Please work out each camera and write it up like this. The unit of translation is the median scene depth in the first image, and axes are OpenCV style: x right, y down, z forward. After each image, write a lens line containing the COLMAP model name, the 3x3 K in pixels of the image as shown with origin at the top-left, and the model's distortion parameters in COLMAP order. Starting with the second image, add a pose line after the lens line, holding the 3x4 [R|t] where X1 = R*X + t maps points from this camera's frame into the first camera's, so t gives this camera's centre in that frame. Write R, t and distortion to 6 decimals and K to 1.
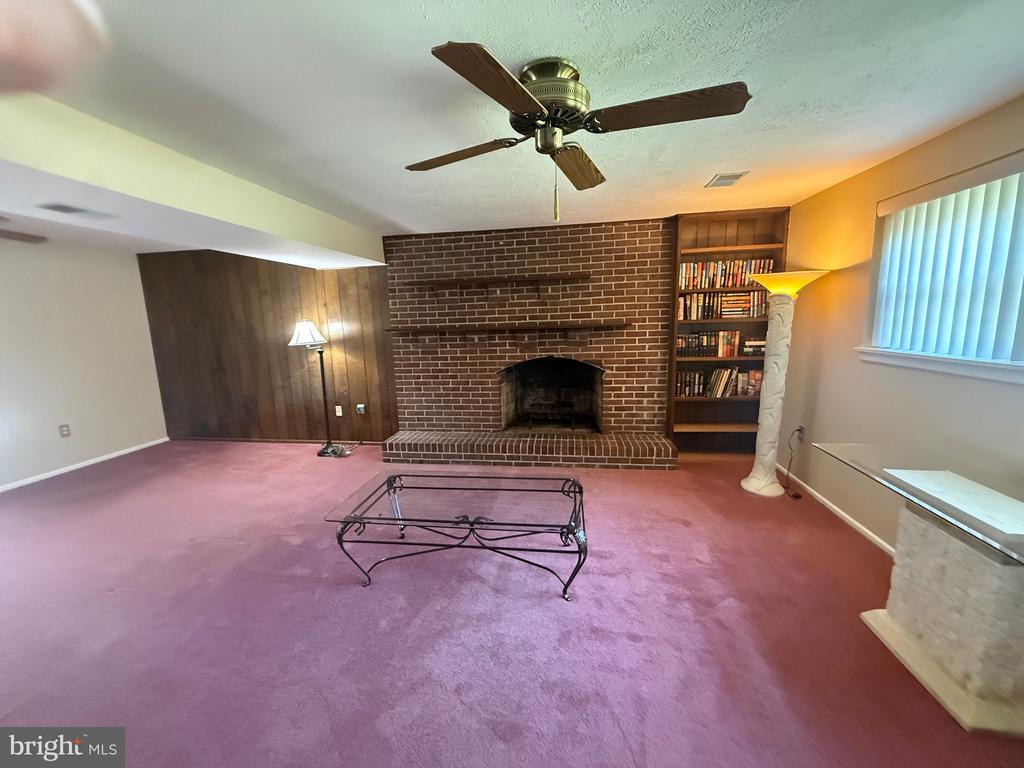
lens RADIAL K [[407.7, 0, 510.1], [0, 407.7, 384.5], [0, 0, 1]] dist [-0.000938, 0.000027]
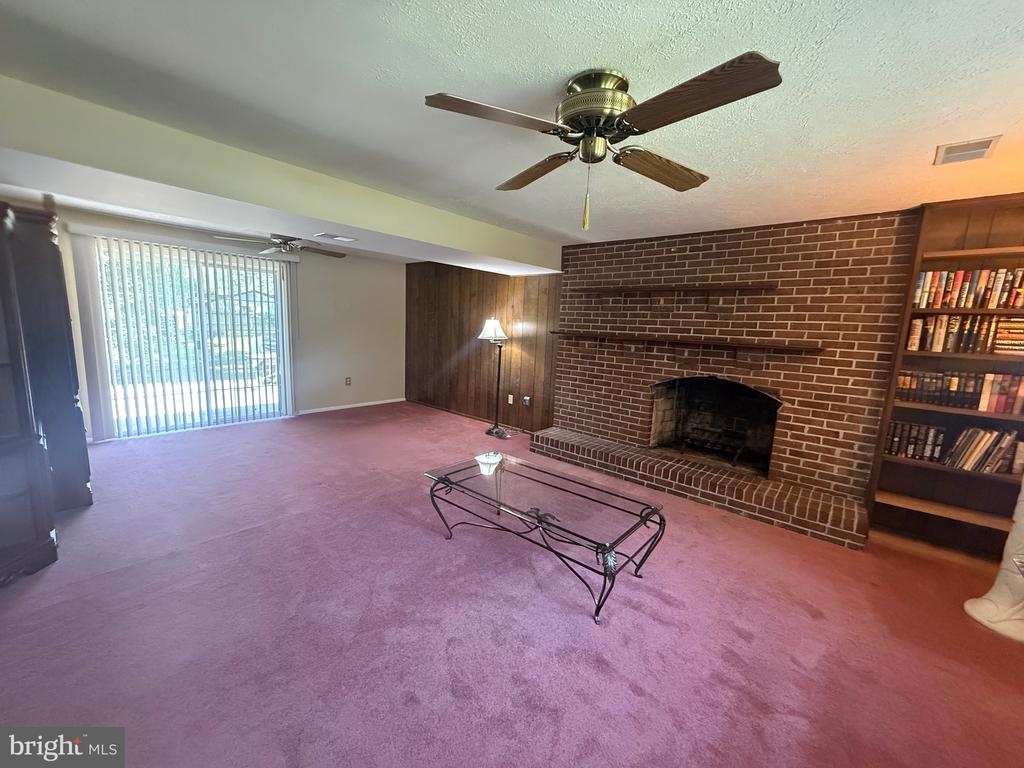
lens RADIAL K [[407.7, 0, 510.1], [0, 407.7, 384.5], [0, 0, 1]] dist [-0.000938, 0.000027]
pose [[0.841094, 0.146546, -0.520658, 0.194033], [-0.155606, 0.987462, 0.026562, -0.007685], [0.518022, 0.058677, 0.853352, 0.024996]]
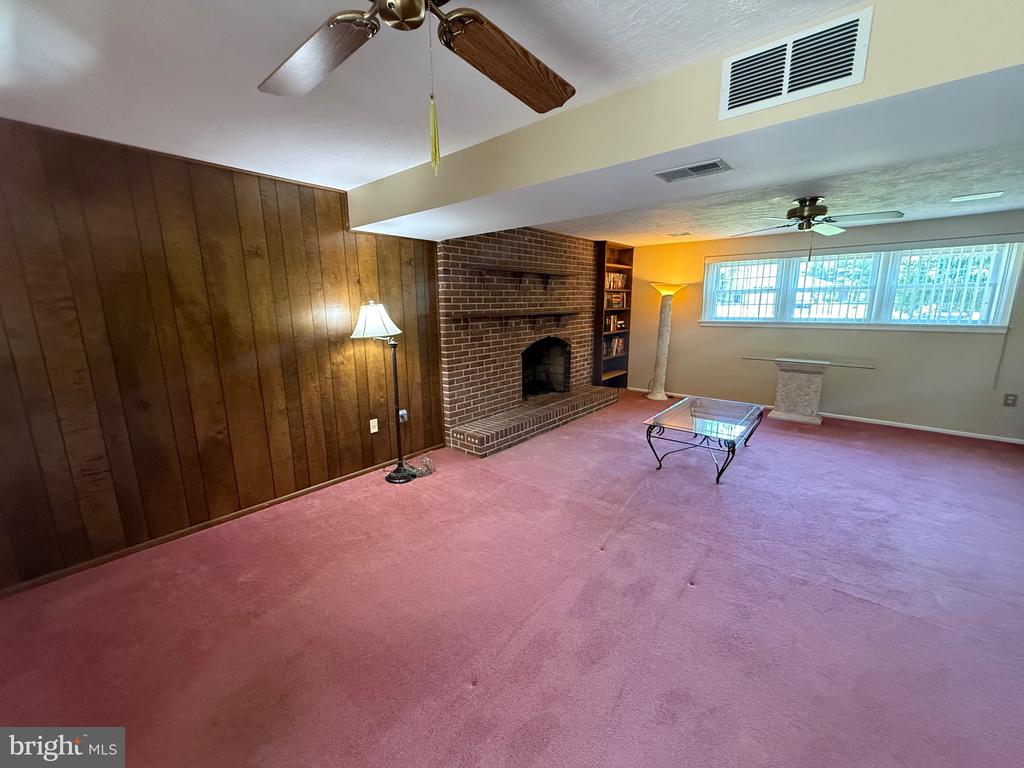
lens RADIAL K [[407.7, 0, 510.1], [0, 407.7, 384.5], [0, 0, 1]] dist [-0.000938, 0.000027]
pose [[0.527326, -0.142674, 0.837599, -1.046881], [0.134947, 0.987352, 0.083223, -0.044655], [-0.838878, 0.069146, 0.539909, 0.443027]]
